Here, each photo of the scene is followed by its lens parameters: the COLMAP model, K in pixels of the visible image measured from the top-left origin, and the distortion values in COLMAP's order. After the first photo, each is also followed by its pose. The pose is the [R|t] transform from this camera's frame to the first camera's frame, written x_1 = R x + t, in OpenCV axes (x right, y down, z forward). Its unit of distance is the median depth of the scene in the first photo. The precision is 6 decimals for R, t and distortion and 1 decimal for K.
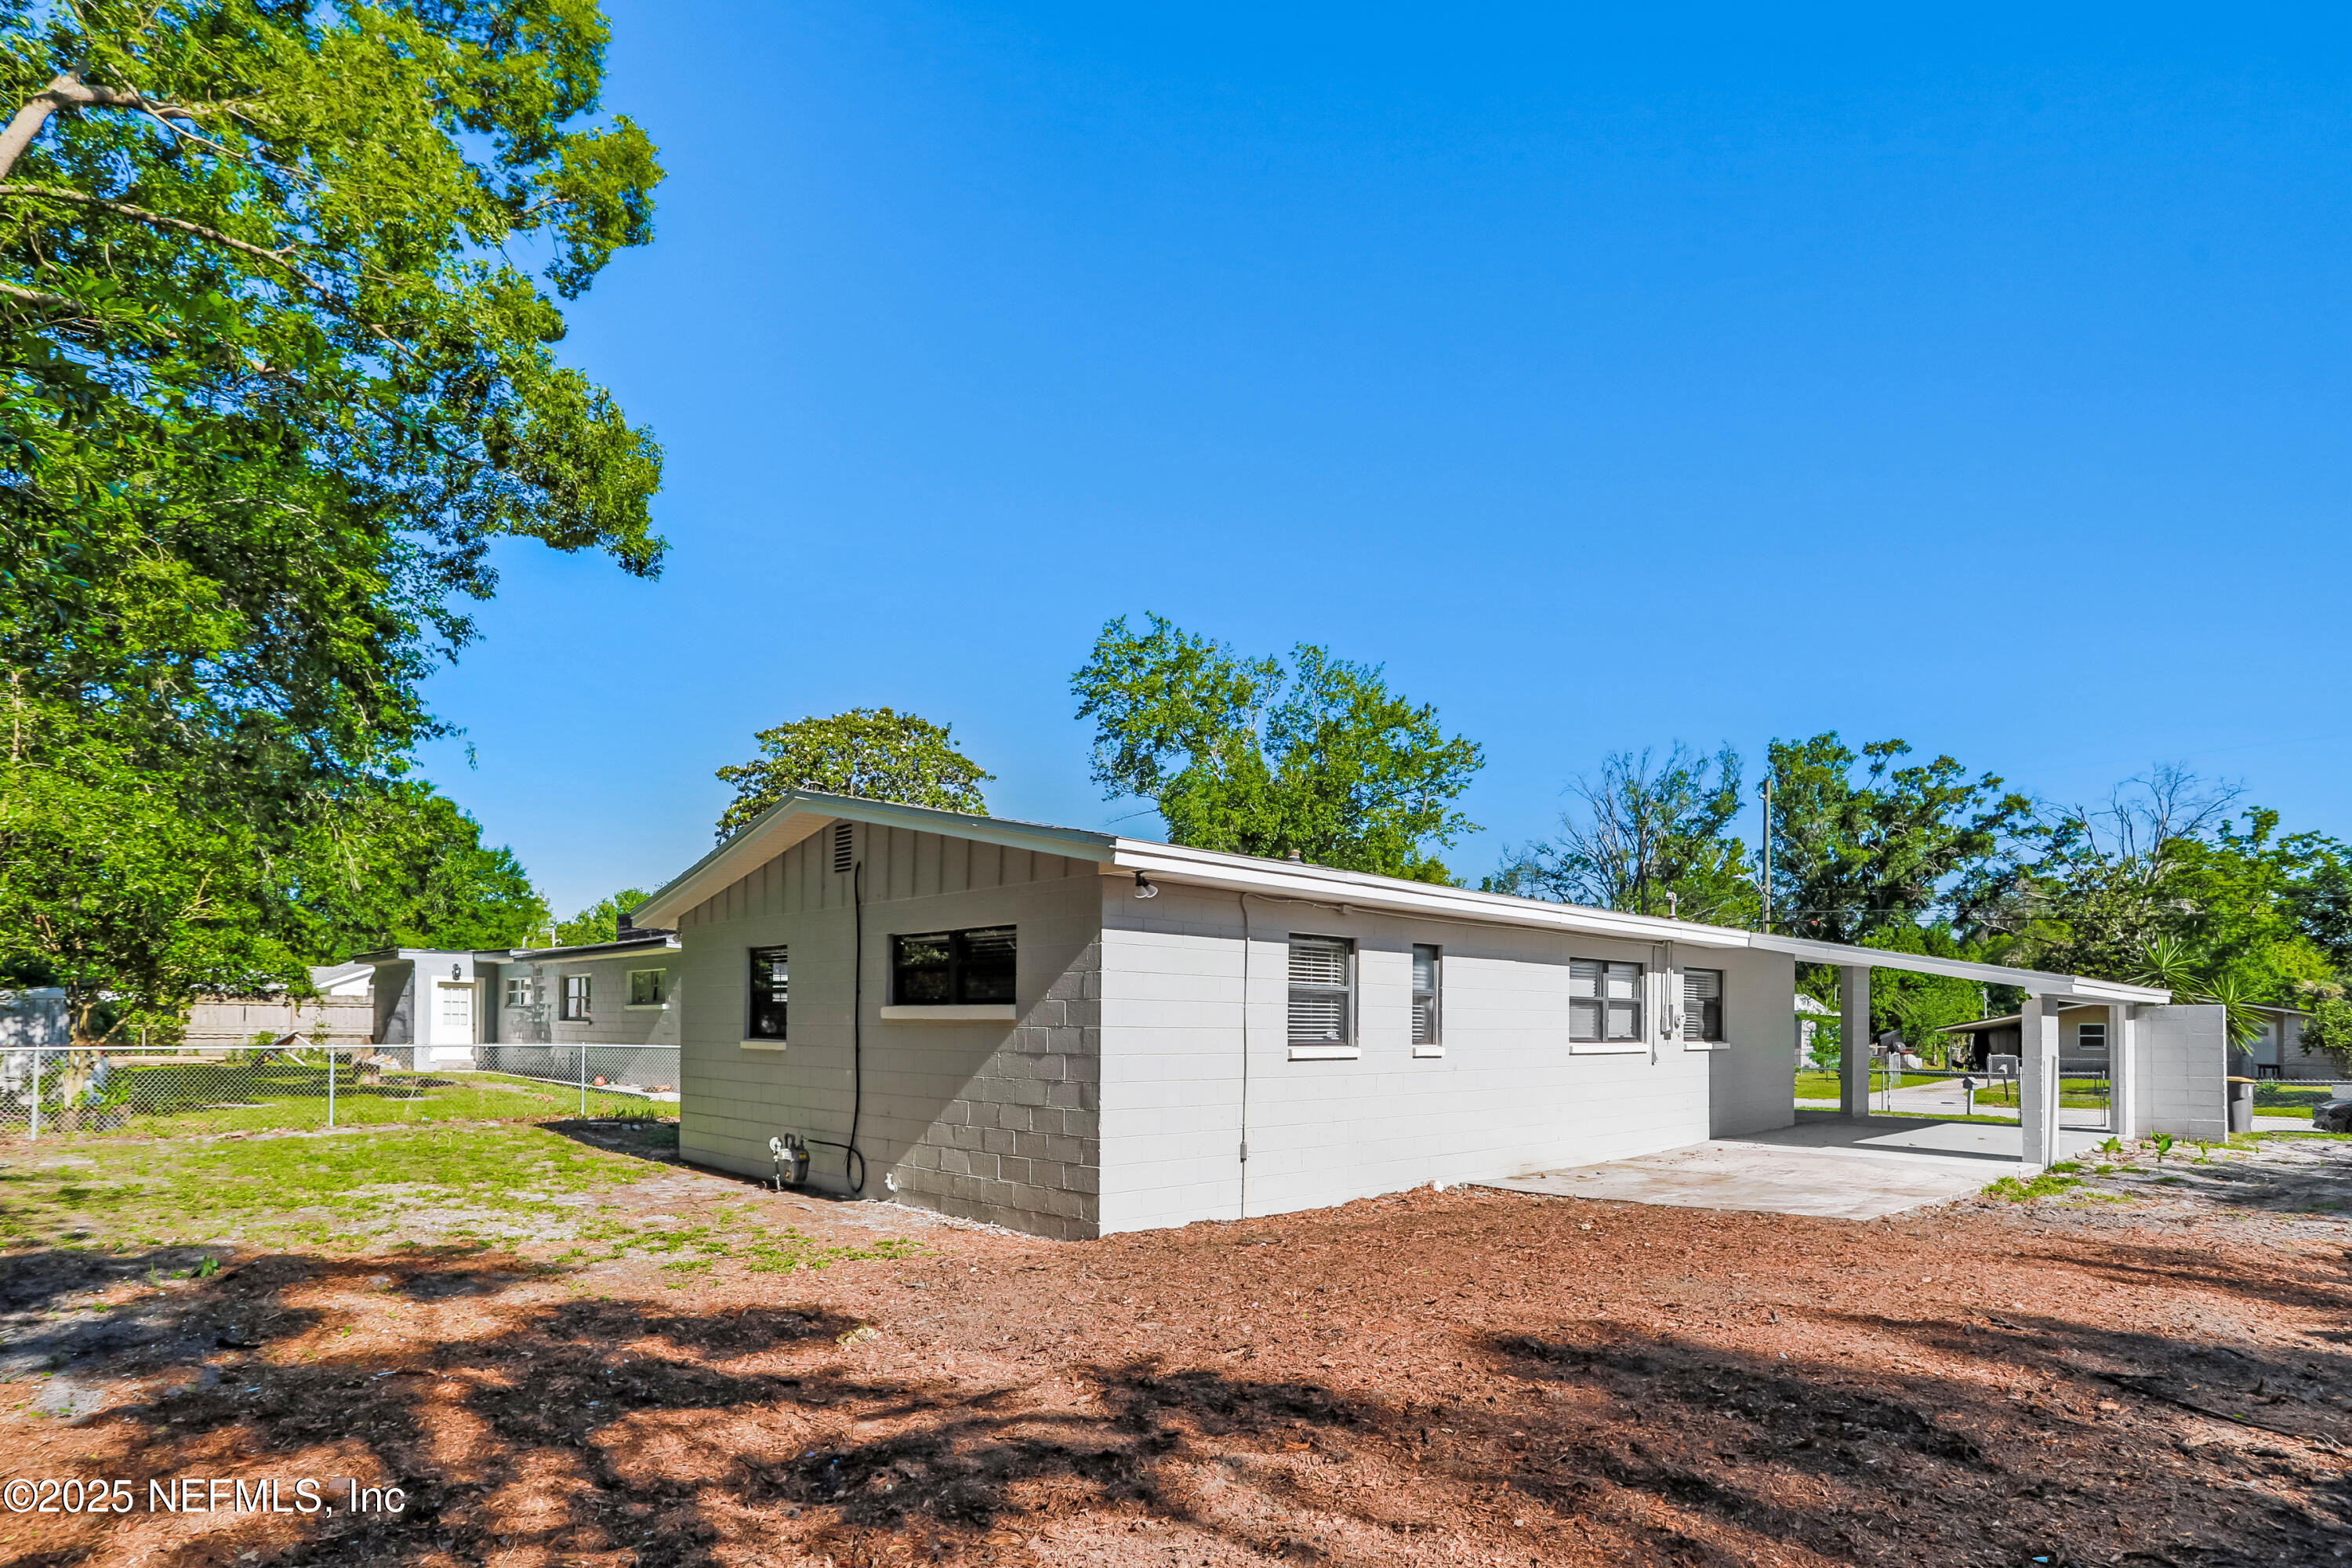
lens RADIAL K [[1171.8, 0, 1176.0], [0, 1171.8, 784.0], [0, 0, 1]] dist [-0.055211, -0.000087]
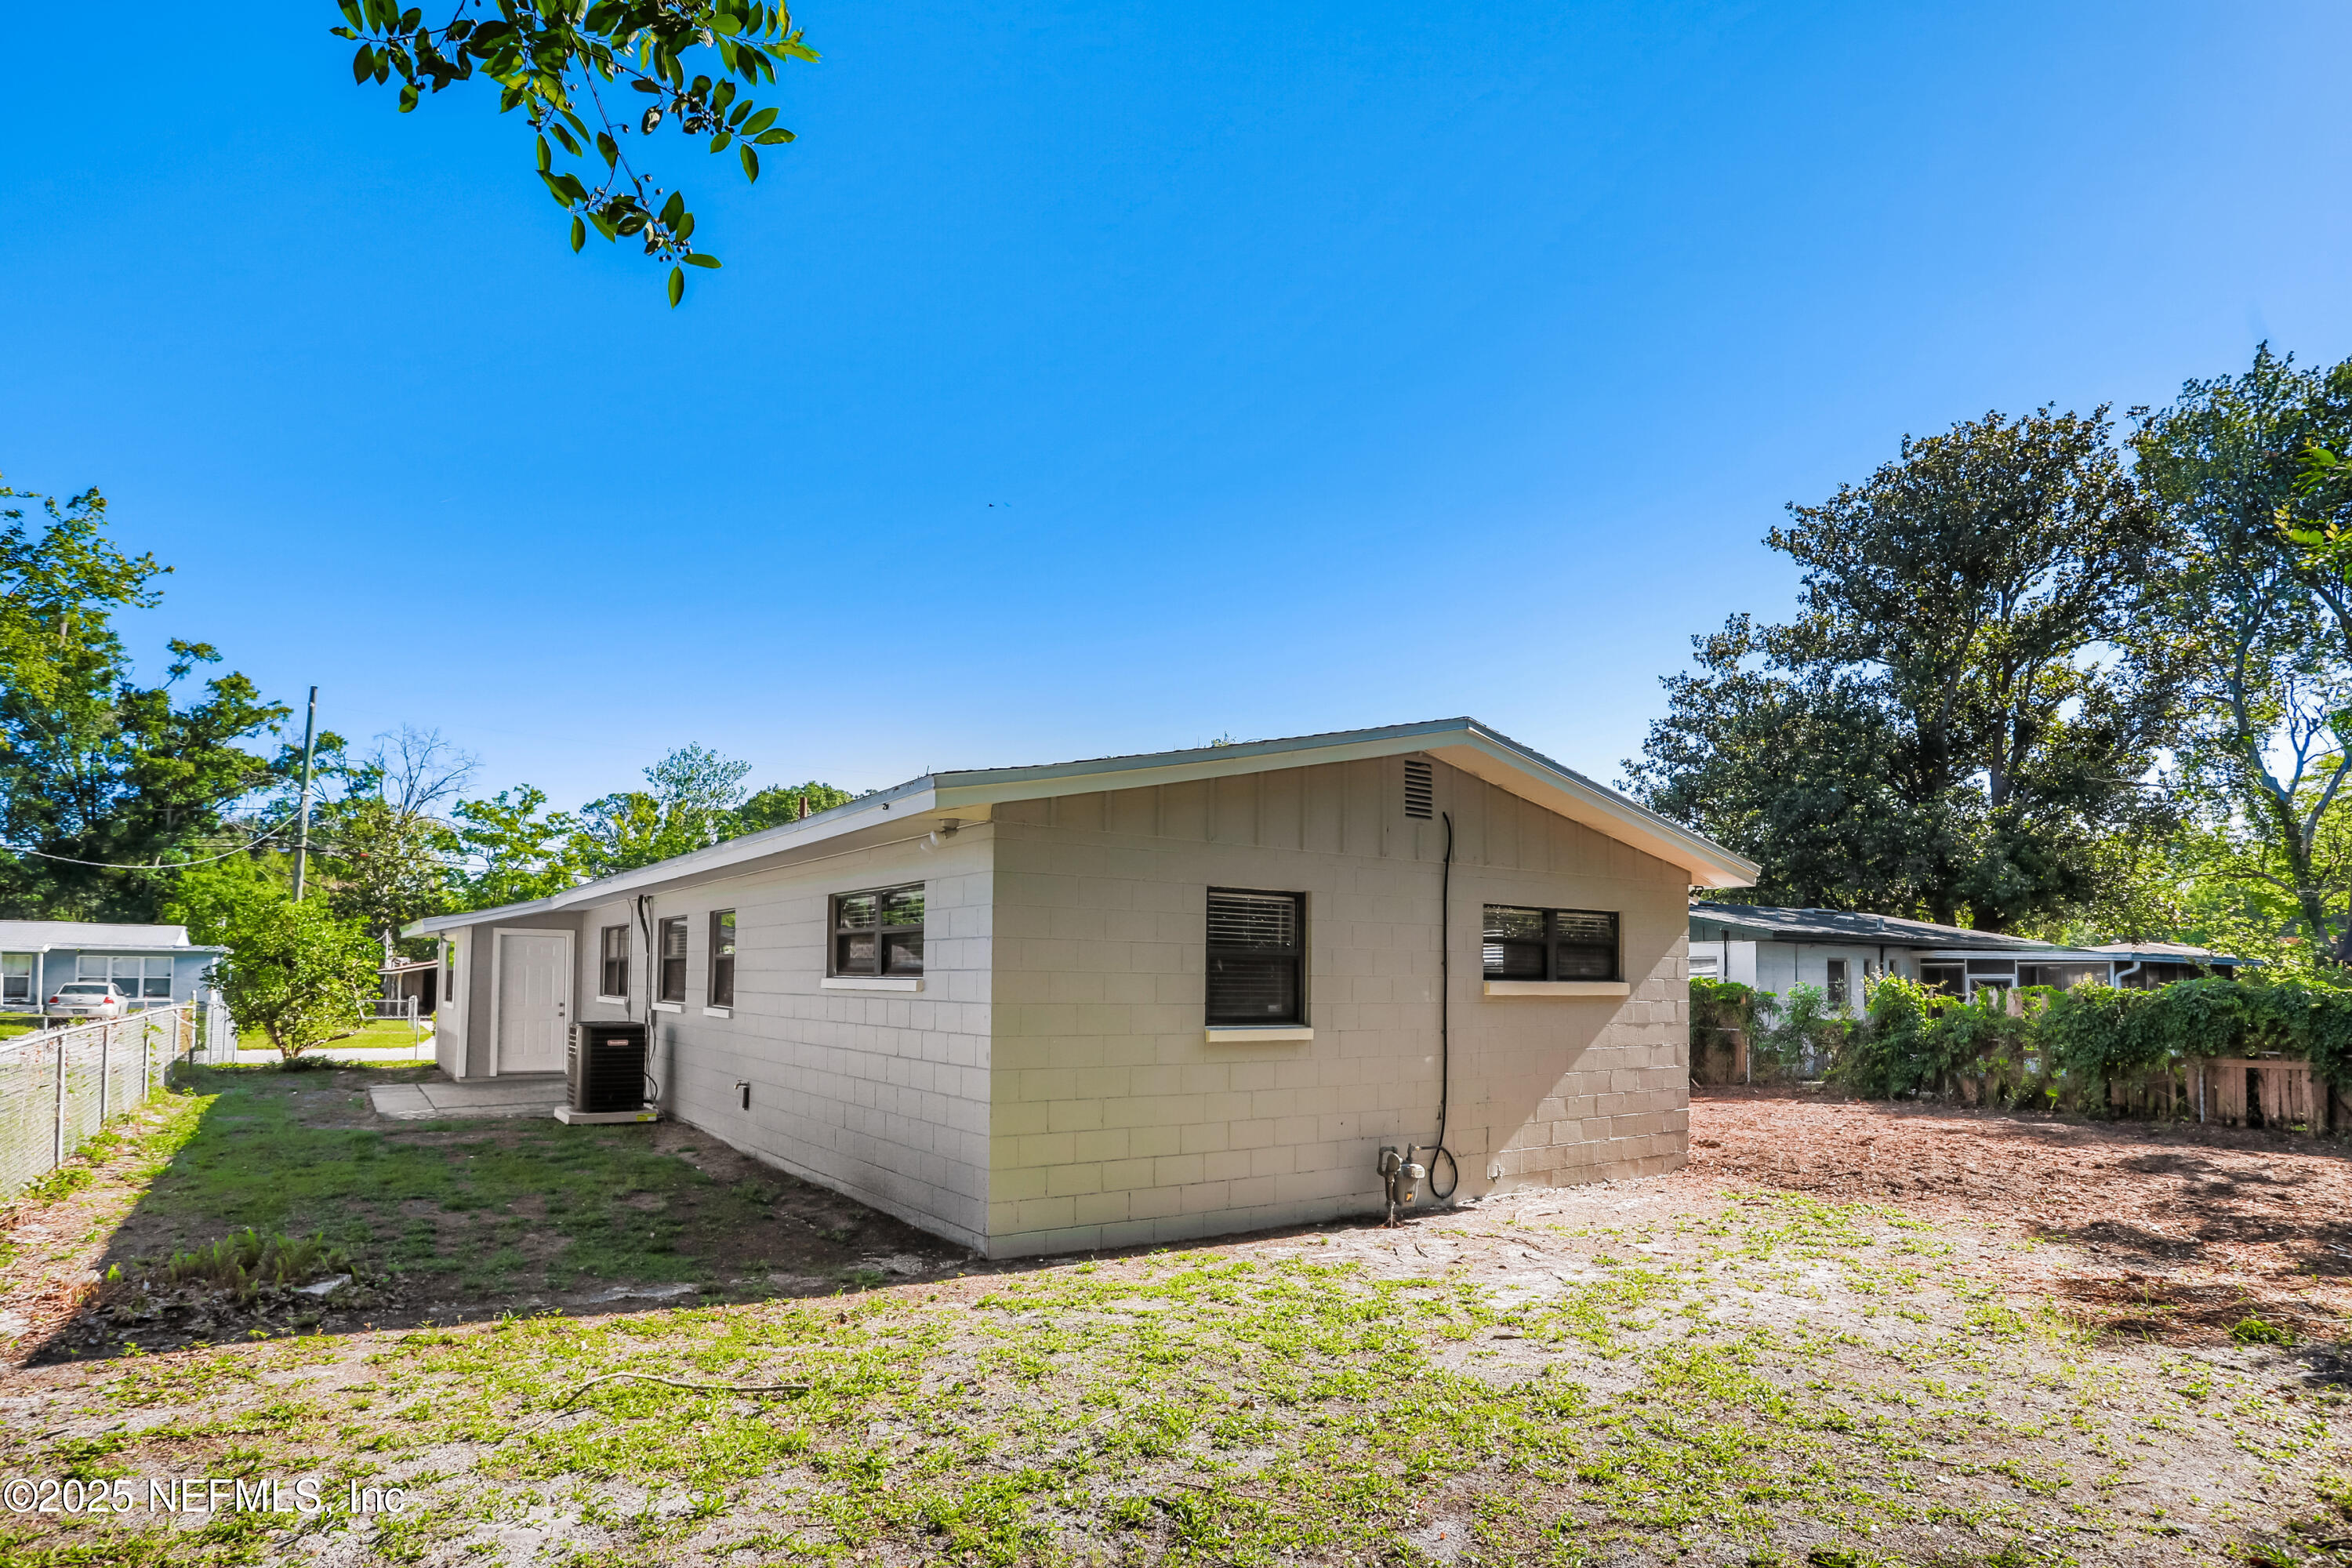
lens RADIAL K [[1151.2, 0, 1176.0], [0, 1151.2, 784.0], [0, 0, 1]] dist [-0.000897, -0.000053]
pose [[0.243595, 0.152315, 0.957842, -1.171555], [-0.205592, 0.973257, -0.102481, 0.179452], [-0.947836, -0.171961, 0.268396, 0.997268]]
